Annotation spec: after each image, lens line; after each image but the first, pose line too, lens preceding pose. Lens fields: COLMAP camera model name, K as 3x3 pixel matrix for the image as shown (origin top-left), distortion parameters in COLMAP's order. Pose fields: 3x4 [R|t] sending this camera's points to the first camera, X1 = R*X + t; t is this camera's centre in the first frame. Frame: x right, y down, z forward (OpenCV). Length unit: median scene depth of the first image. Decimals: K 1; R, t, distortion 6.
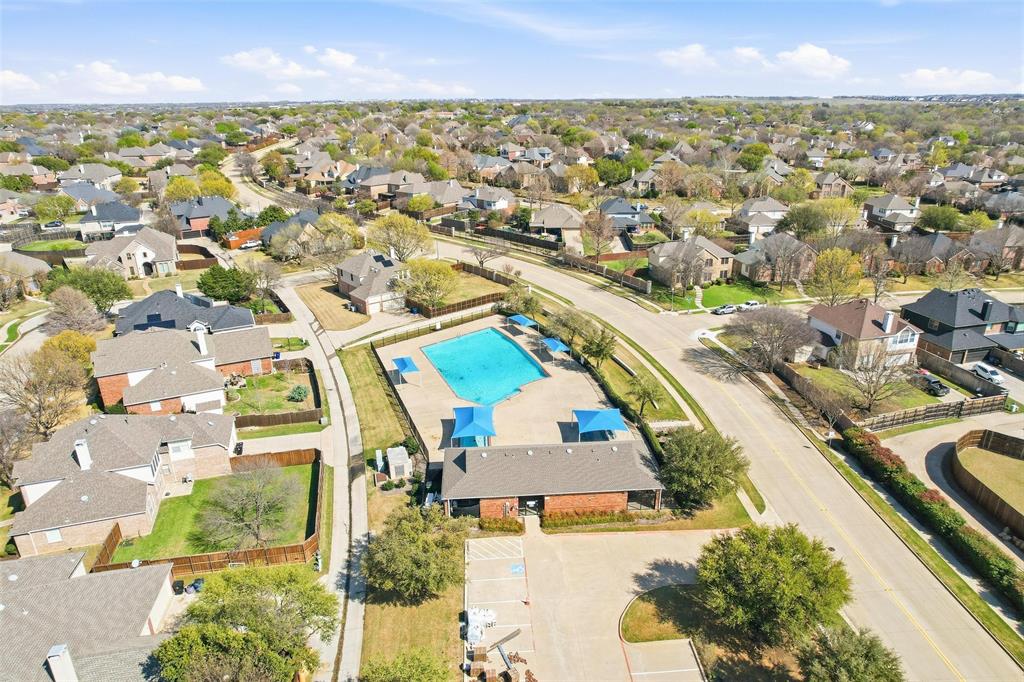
lens RADIAL K [[658.4, 0, 513.3], [0, 658.4, 341.1], [0, 0, 1]] dist [-0.003679, -0.001003]
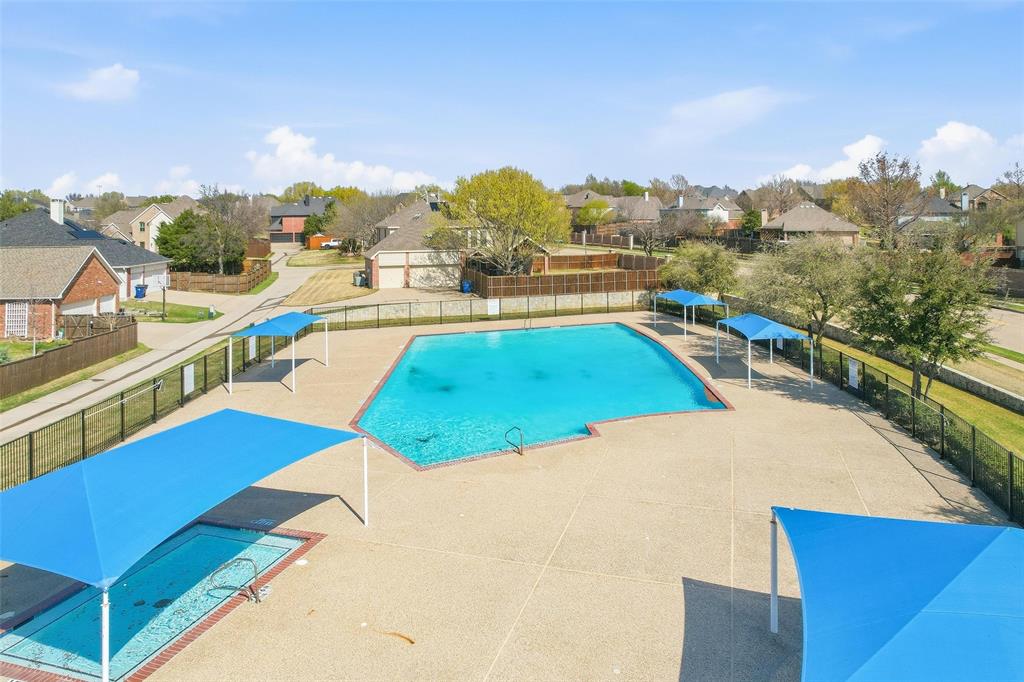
lens RADIAL K [[658.4, 0, 515.7], [0, 658.4, 341.3], [0, 0, 1]] dist [-0.003679, -0.001003]
pose [[0.926486, 0.051583, -0.372776, 0.073180], [-0.123128, 0.977592, -0.170742, 0.081348], [0.355616, 0.204089, 0.912077, 0.680881]]
